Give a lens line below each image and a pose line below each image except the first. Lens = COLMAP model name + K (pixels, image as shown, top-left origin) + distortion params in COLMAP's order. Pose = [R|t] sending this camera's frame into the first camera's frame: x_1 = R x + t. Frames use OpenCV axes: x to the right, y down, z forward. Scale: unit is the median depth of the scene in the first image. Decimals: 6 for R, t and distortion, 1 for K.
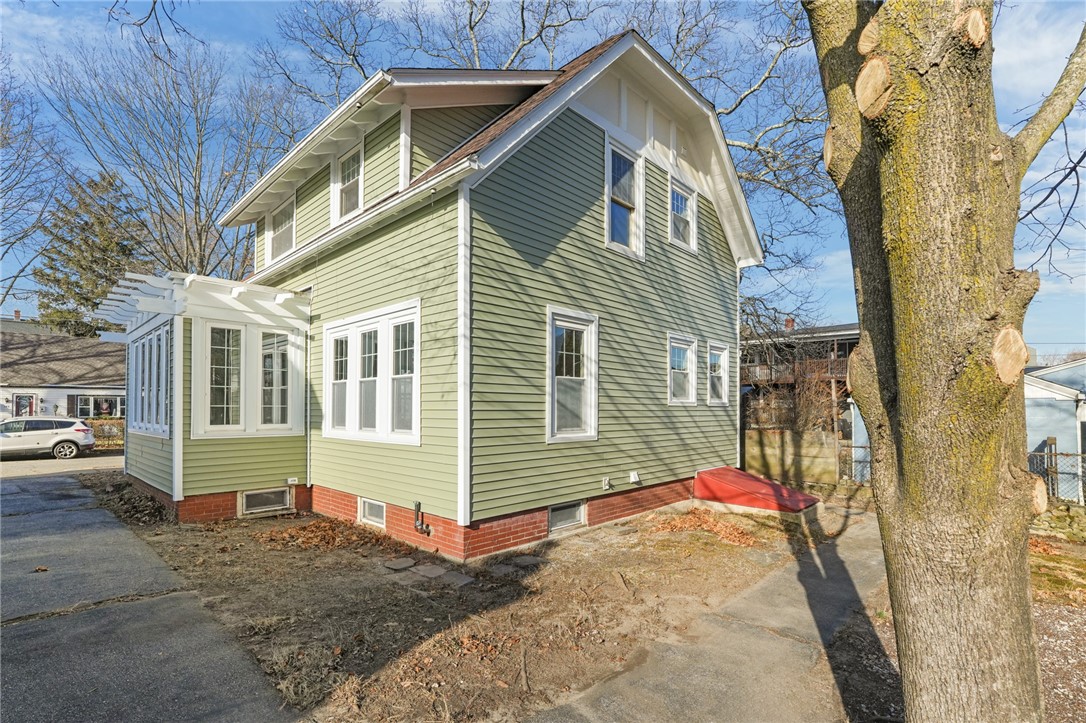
lens RADIAL K [[499.2, 0, 549.5], [0, 499.2, 403.2], [0, 0, 1]] dist [0.014743, 0.004427]
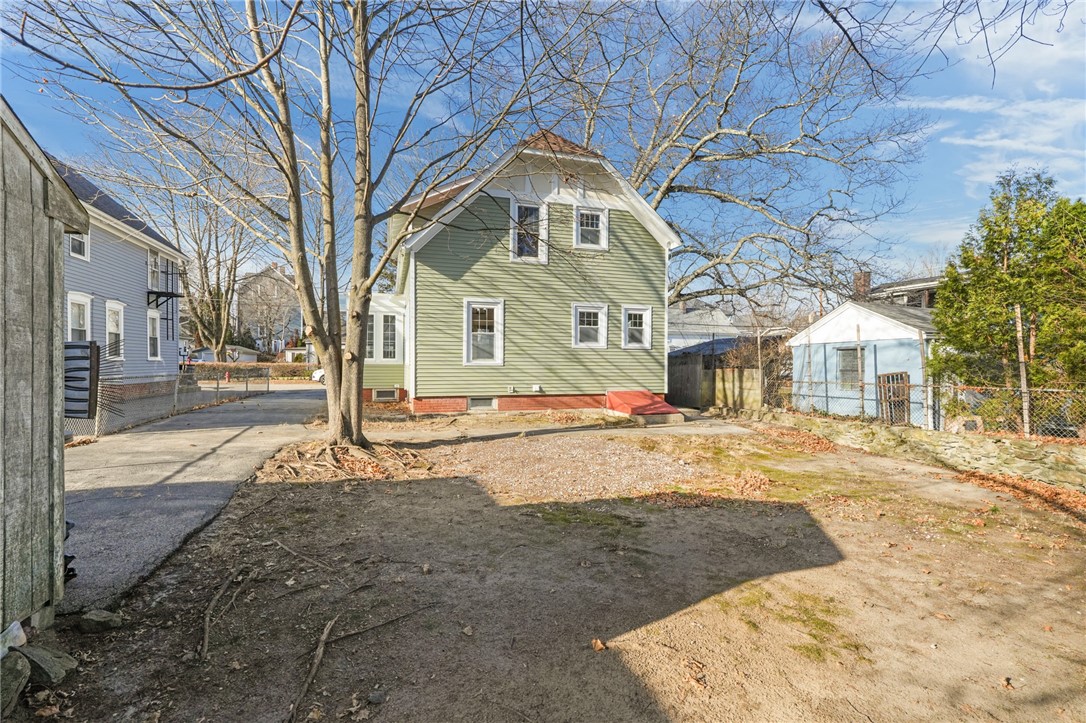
lens RADIAL K [[499.2, 0, 559.0], [0, 499.2, 368.1], [0, 0, 1]] dist [0.014743, 0.004427]
pose [[0.882475, 0.006349, -0.470316, 1.073738], [0.002723, 0.999823, 0.018607, 0.044693], [0.470351, -0.017701, 0.882302, -0.518719]]
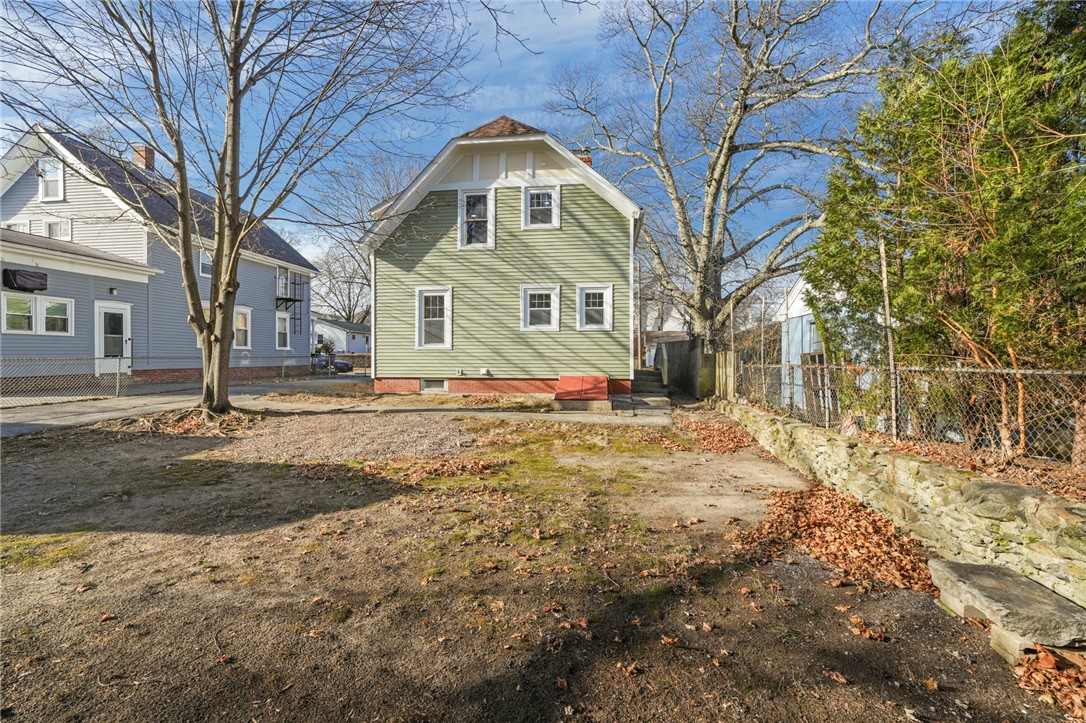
lens RADIAL K [[499.2, 0, 545.7], [0, 499.2, 355.5], [0, 0, 1]] dist [0.014743, 0.004427]
pose [[0.588441, -0.002666, -0.808536, 1.761431], [0.009932, 0.999943, 0.003931, 0.086345], [0.808479, -0.010344, 0.588434, 0.124567]]
